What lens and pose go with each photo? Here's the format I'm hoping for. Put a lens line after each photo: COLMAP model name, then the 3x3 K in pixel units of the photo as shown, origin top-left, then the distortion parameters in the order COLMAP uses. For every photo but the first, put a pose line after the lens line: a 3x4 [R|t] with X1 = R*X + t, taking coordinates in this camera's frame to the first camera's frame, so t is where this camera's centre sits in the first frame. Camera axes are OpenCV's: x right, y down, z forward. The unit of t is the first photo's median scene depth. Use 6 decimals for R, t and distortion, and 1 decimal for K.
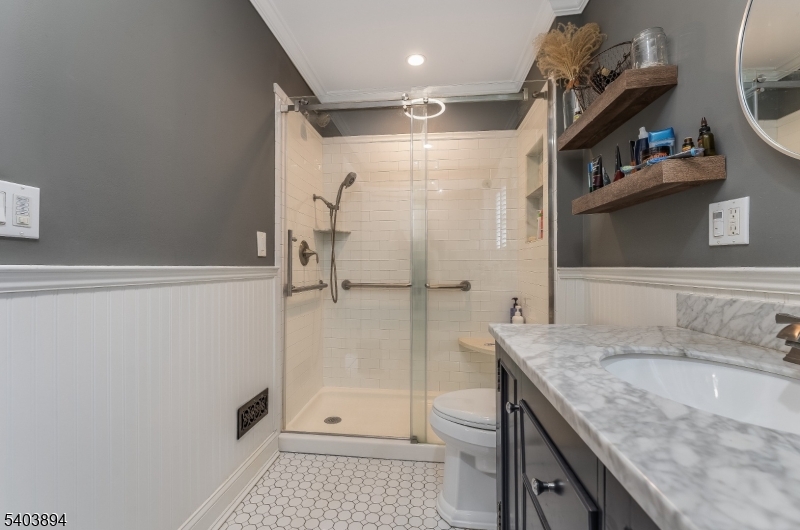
lens RADIAL K [[352.0, 0, 398.1], [0, 352.0, 263.1], [0, 0, 1]] dist [0.005416, -0.001404]
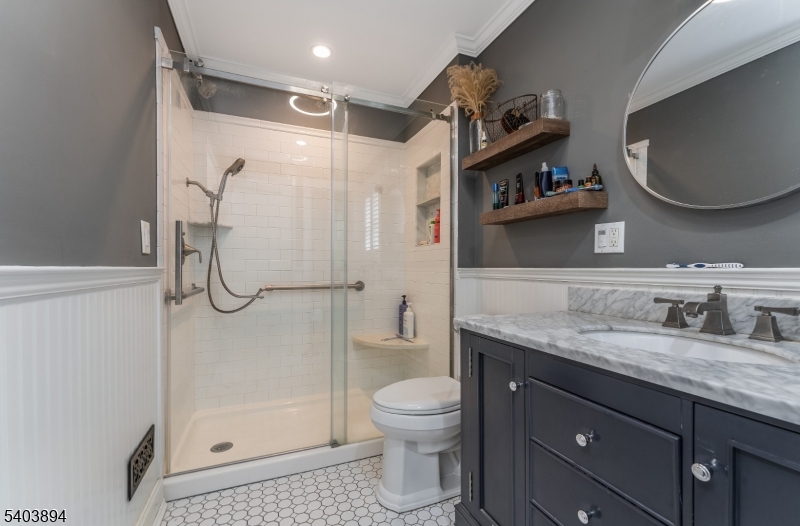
lens RADIAL K [[345.1, 0, 402.0], [0, 345.1, 268.2], [0, 0, 1]] dist [0.020516, -0.000436]
pose [[0.875268, -0.000609, 0.483638, -0.277707], [-0.005972, 0.999909, 0.012066, -0.000107], [-0.483601, -0.013449, 0.875185, 0.075385]]
